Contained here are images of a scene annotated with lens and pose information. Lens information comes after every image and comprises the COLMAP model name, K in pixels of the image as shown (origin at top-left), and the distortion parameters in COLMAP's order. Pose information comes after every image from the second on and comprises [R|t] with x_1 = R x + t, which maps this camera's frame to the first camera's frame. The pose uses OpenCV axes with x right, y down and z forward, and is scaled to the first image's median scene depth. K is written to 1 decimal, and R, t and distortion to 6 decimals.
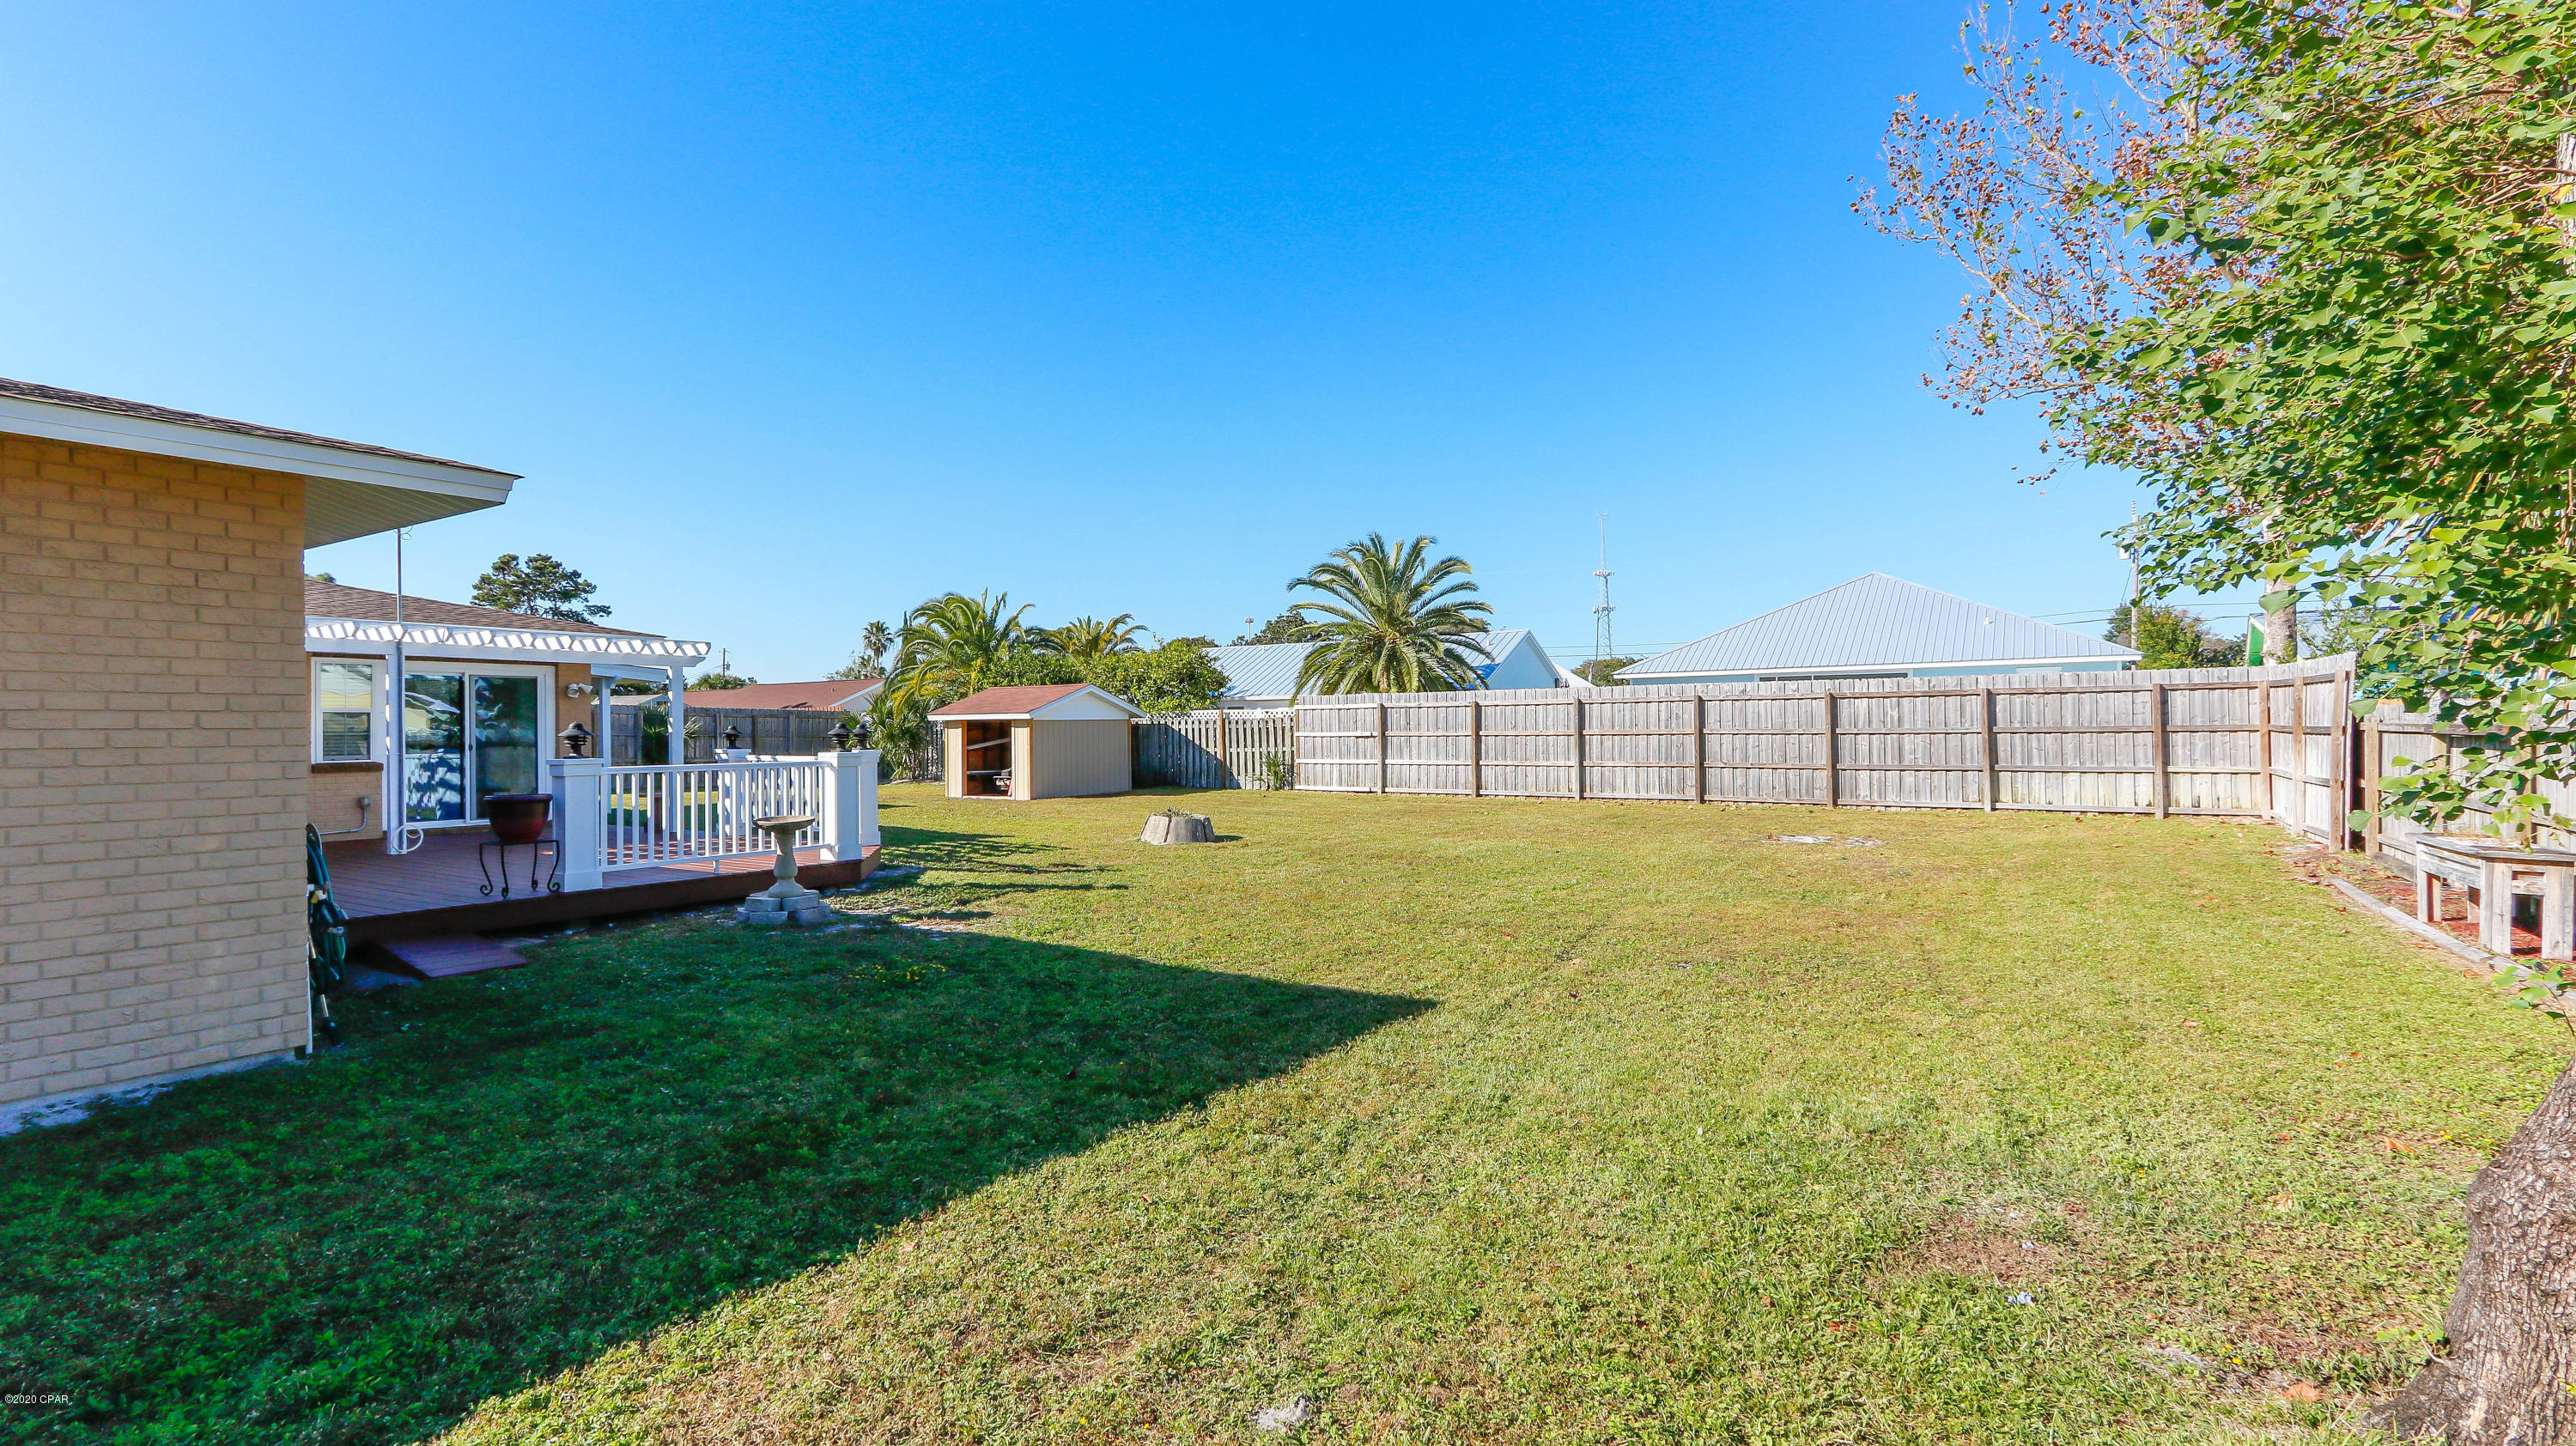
lens RADIAL K [[1167.9, 0, 1256.6], [0, 1167.9, 721.3], [0, 0, 1]] dist [0.003769, -0.008721]
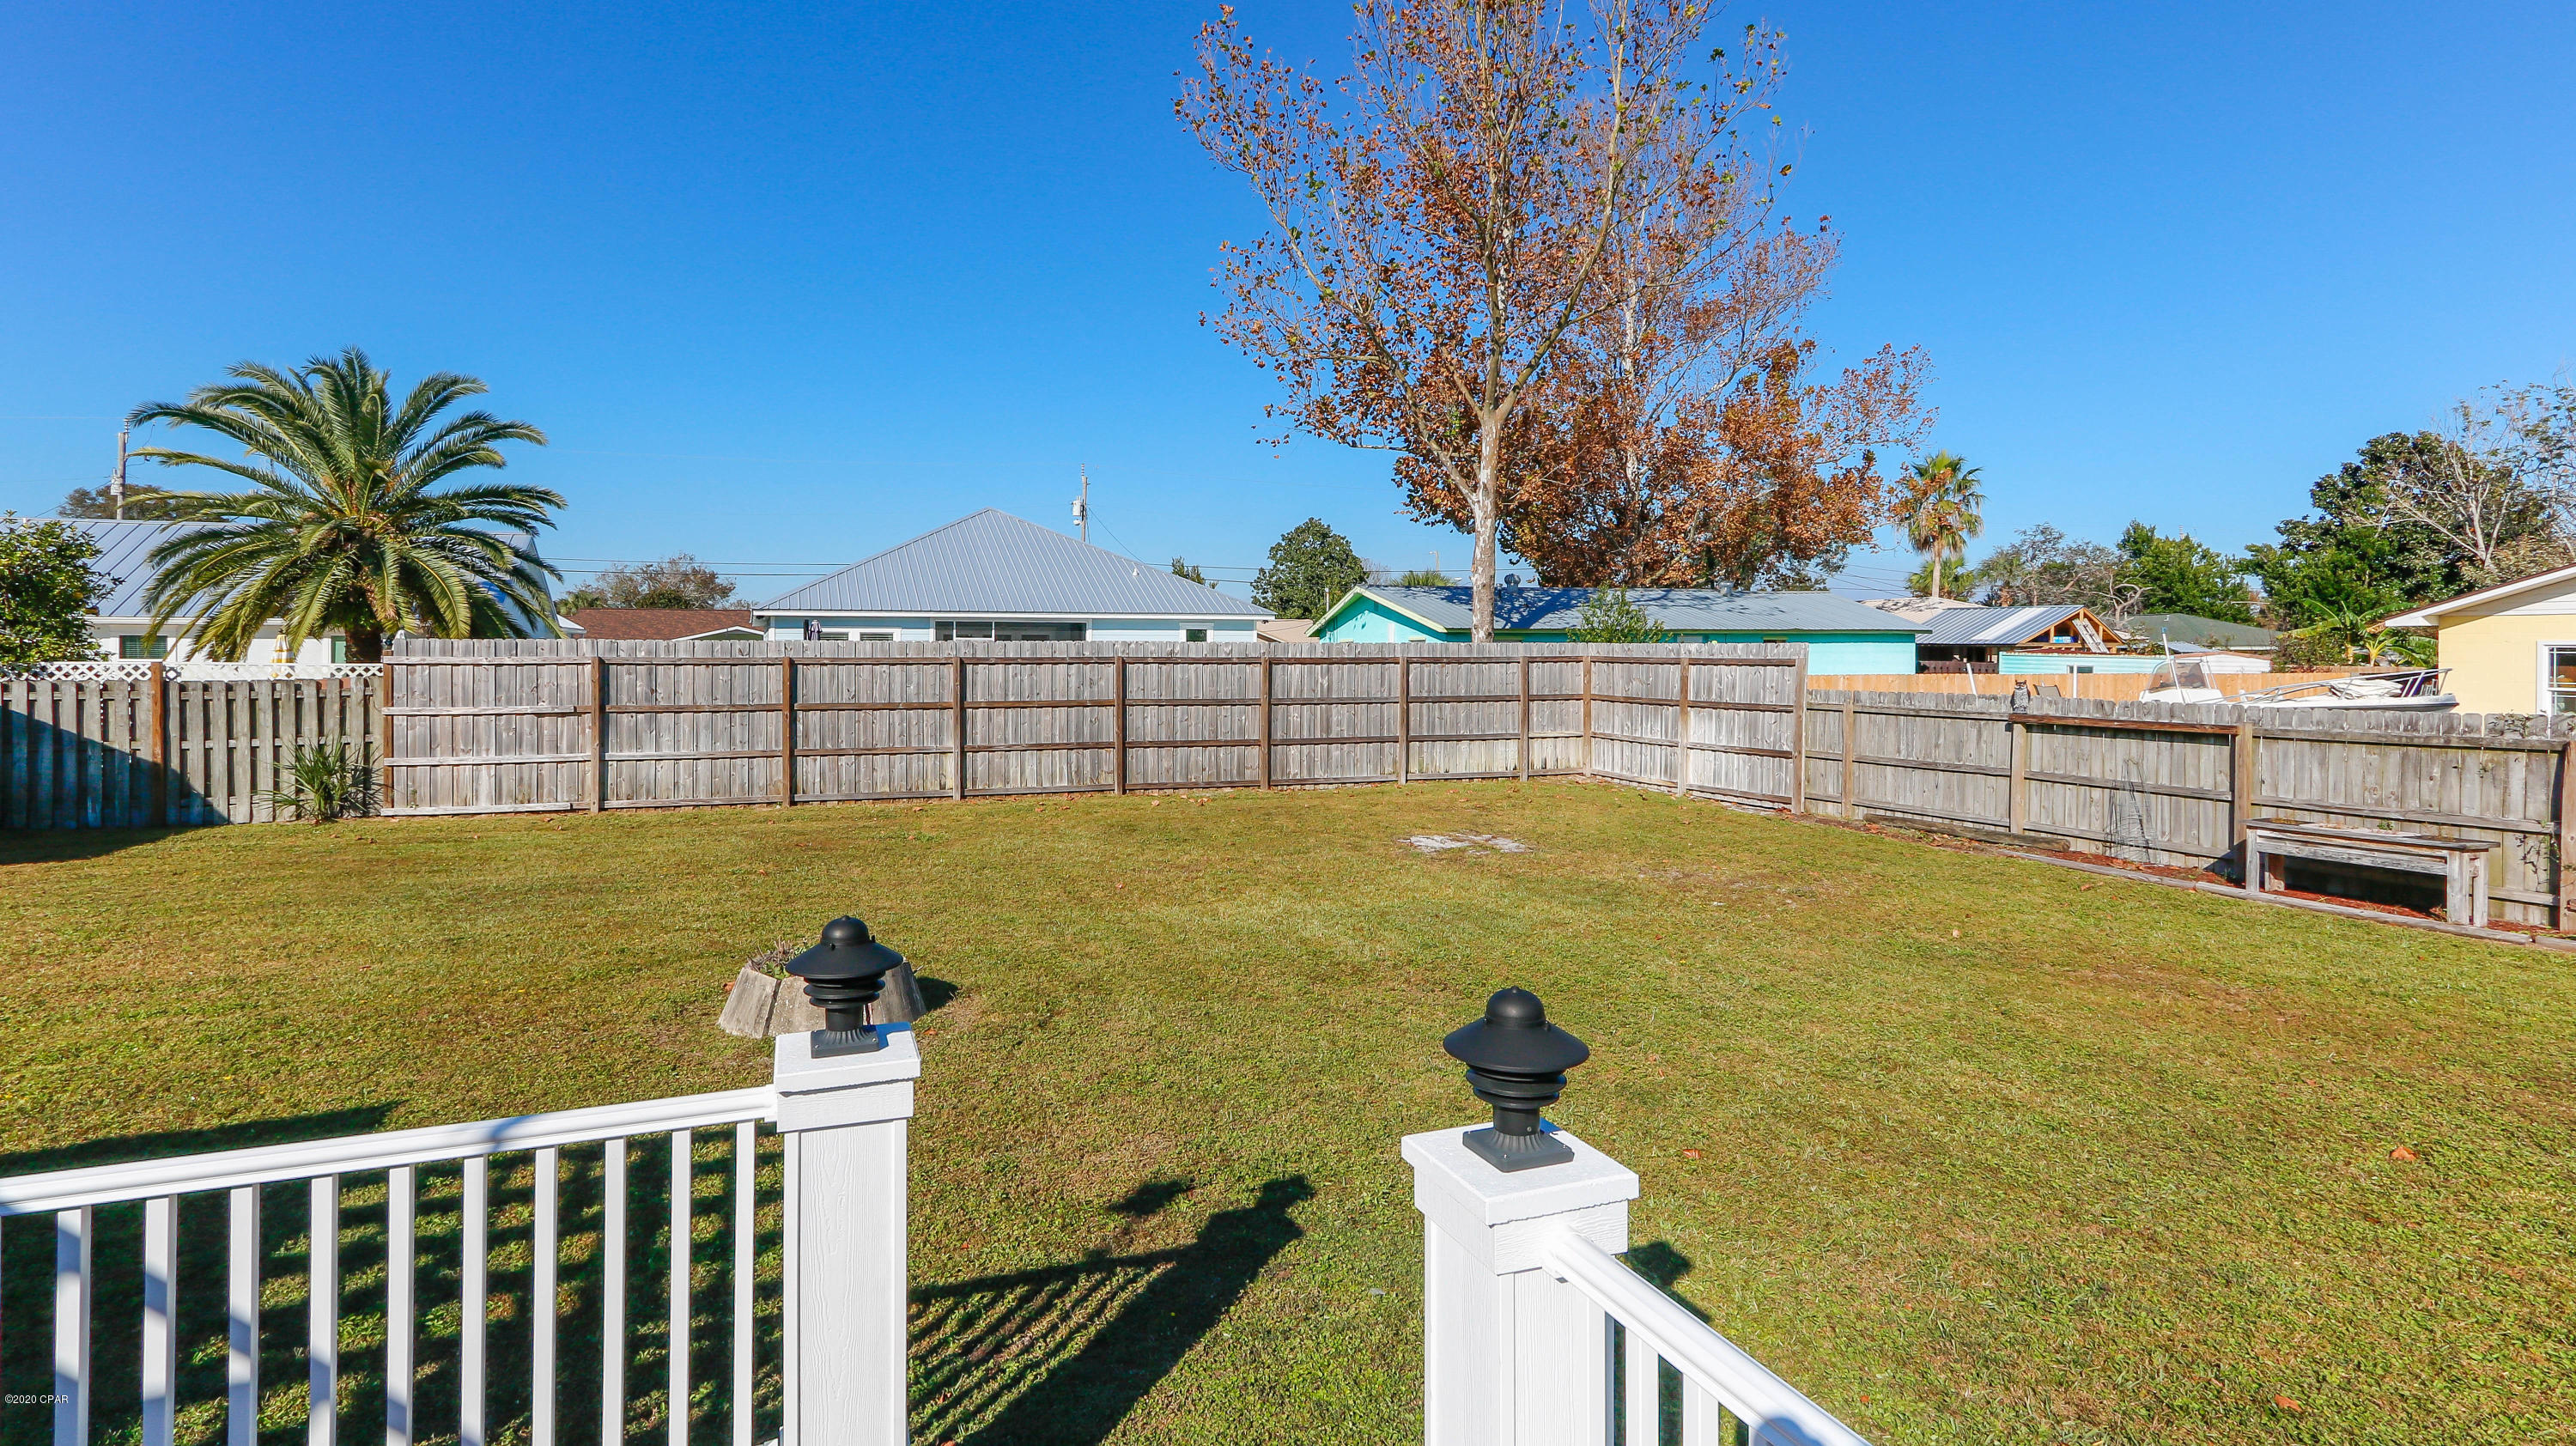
lens RADIAL K [[1263.9, 0, 1292.7], [0, 1263.9, 660.5], [0, 0, 1]] dist [0.005397, 0.000189]
pose [[0.564880, 0.006543, 0.825147, -0.201220], [-0.011705, 0.999931, 0.000084, -0.015989], [-0.825090, -0.009706, 0.564917, 0.326108]]
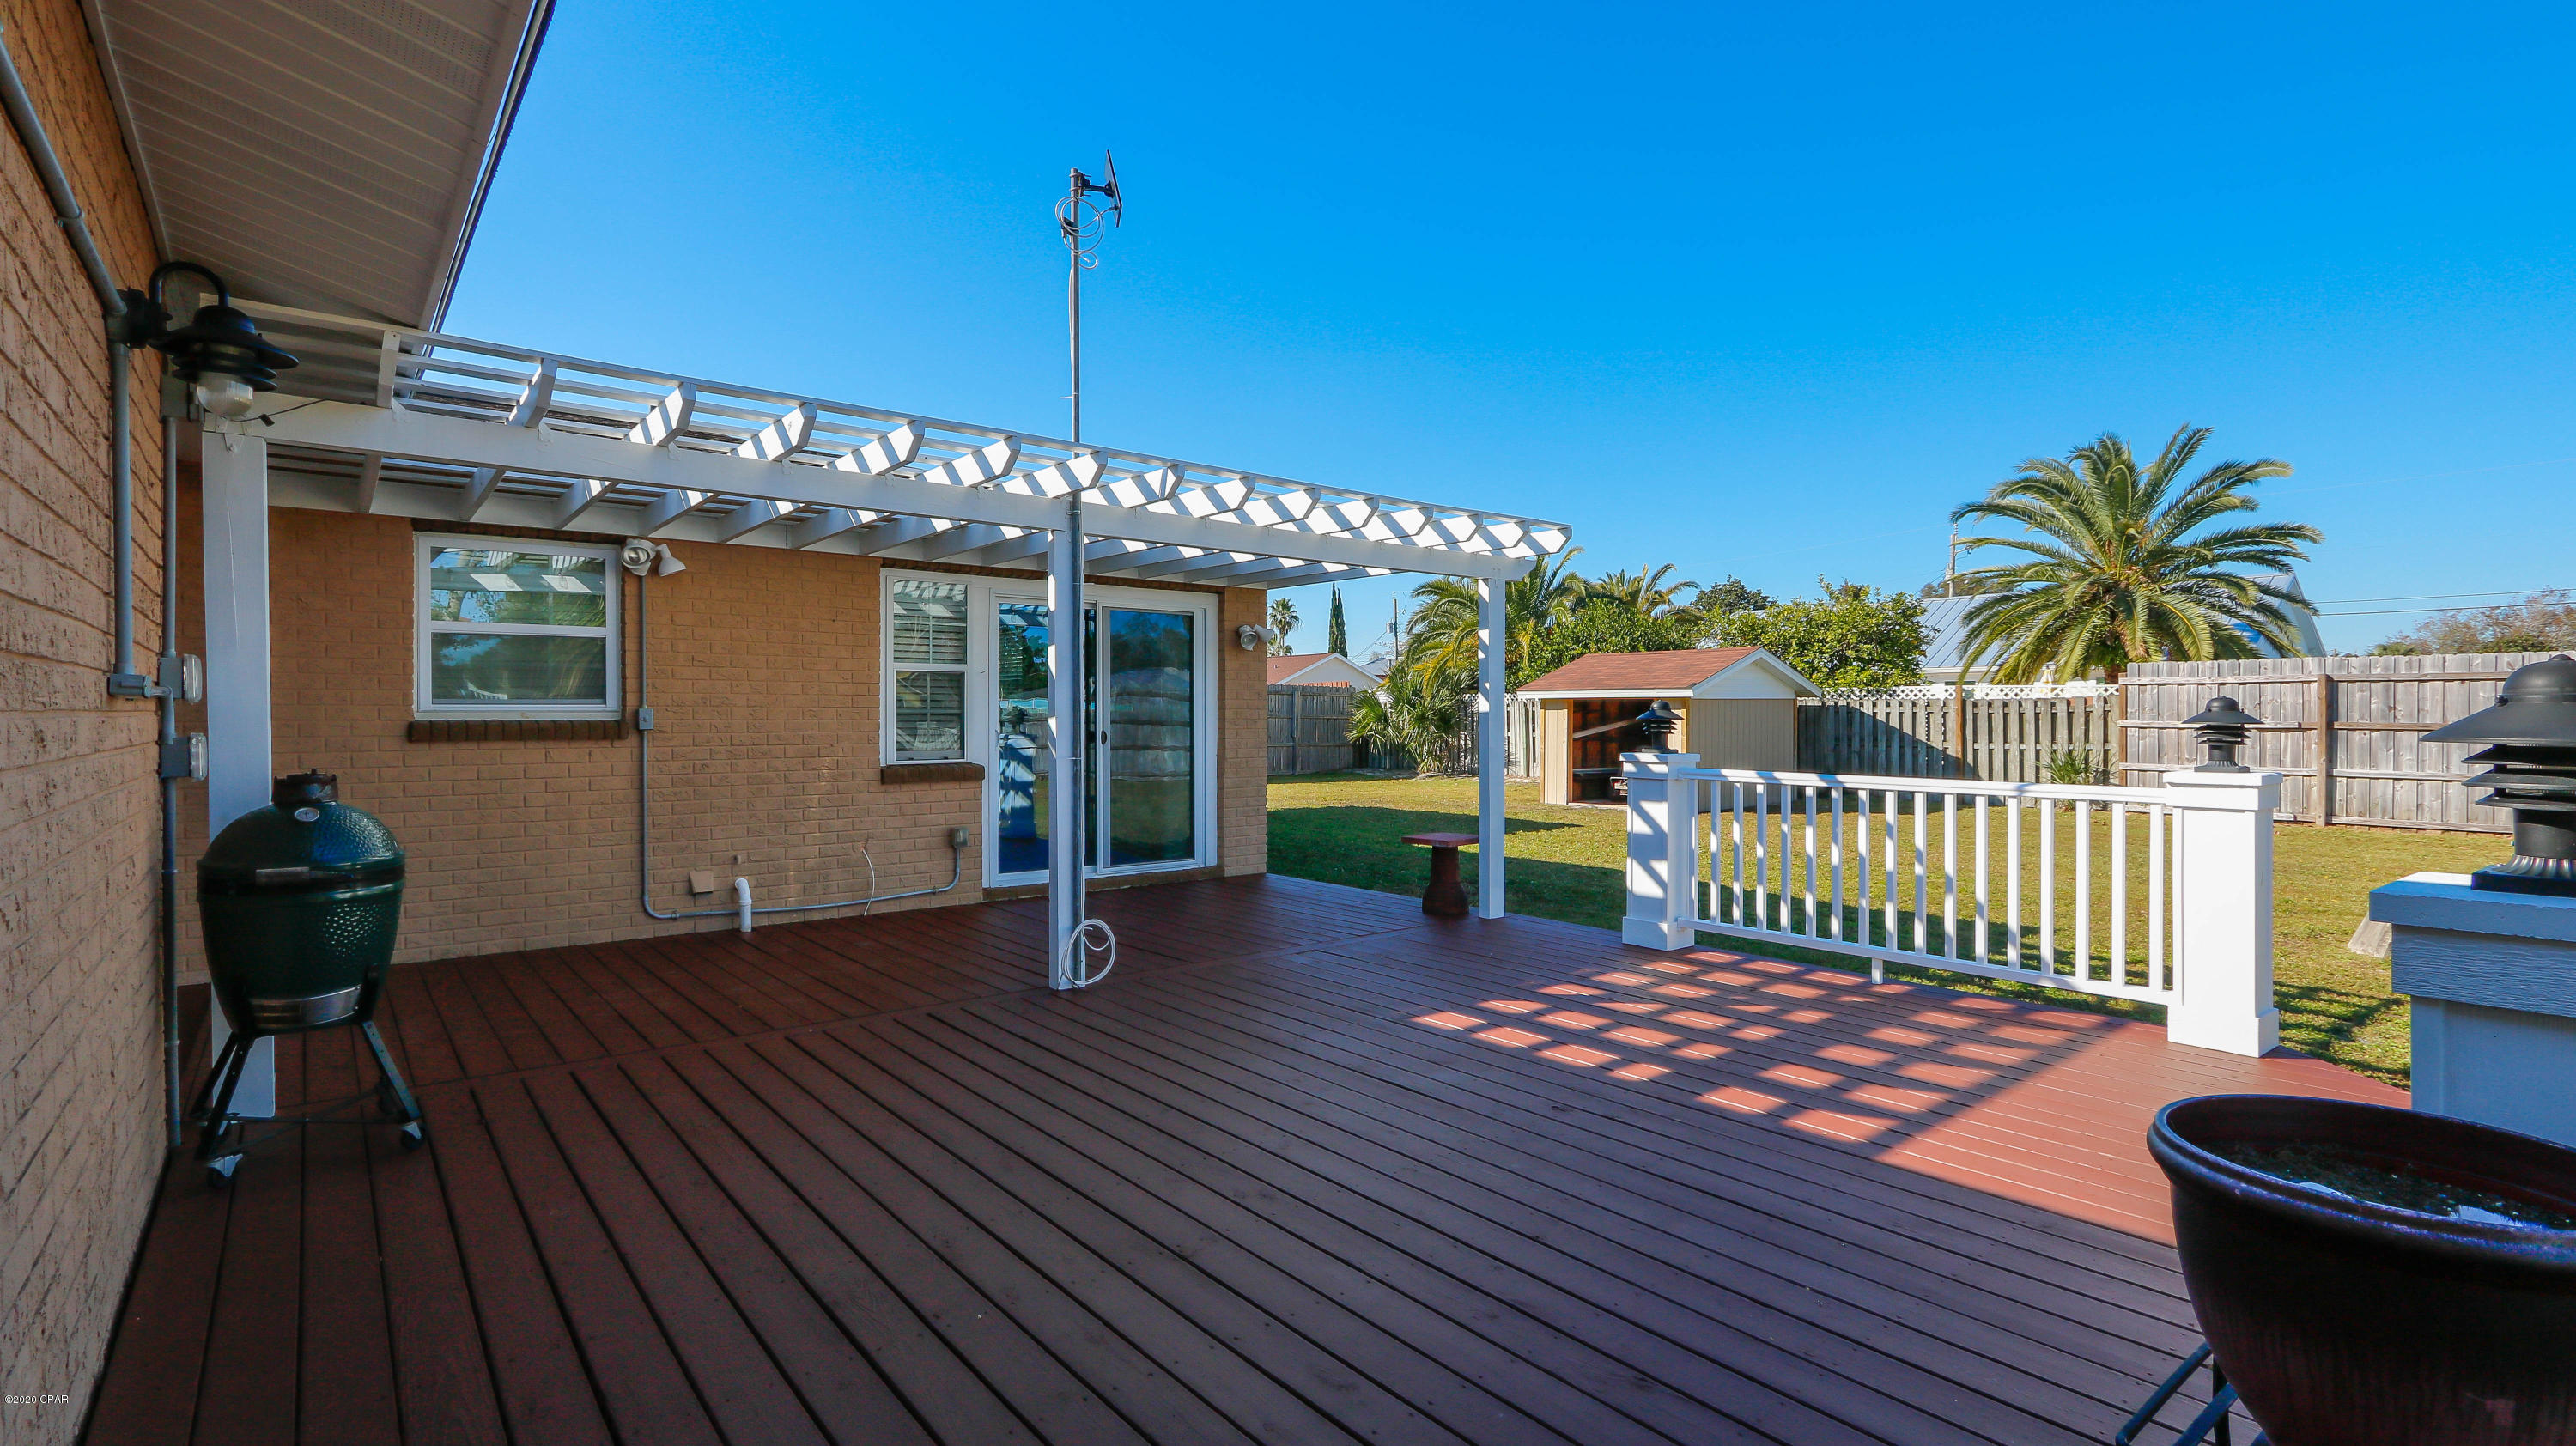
lens RADIAL K [[1167.9, 0, 1256.6], [0, 1167.9, 721.3], [0, 0, 1]] dist [0.003769, -0.008721]
pose [[0.951229, 0.012293, -0.308240, -0.211686], [-0.007386, 0.999827, 0.017081, 0.002433], [0.308397, -0.013971, 0.951155, 0.239905]]
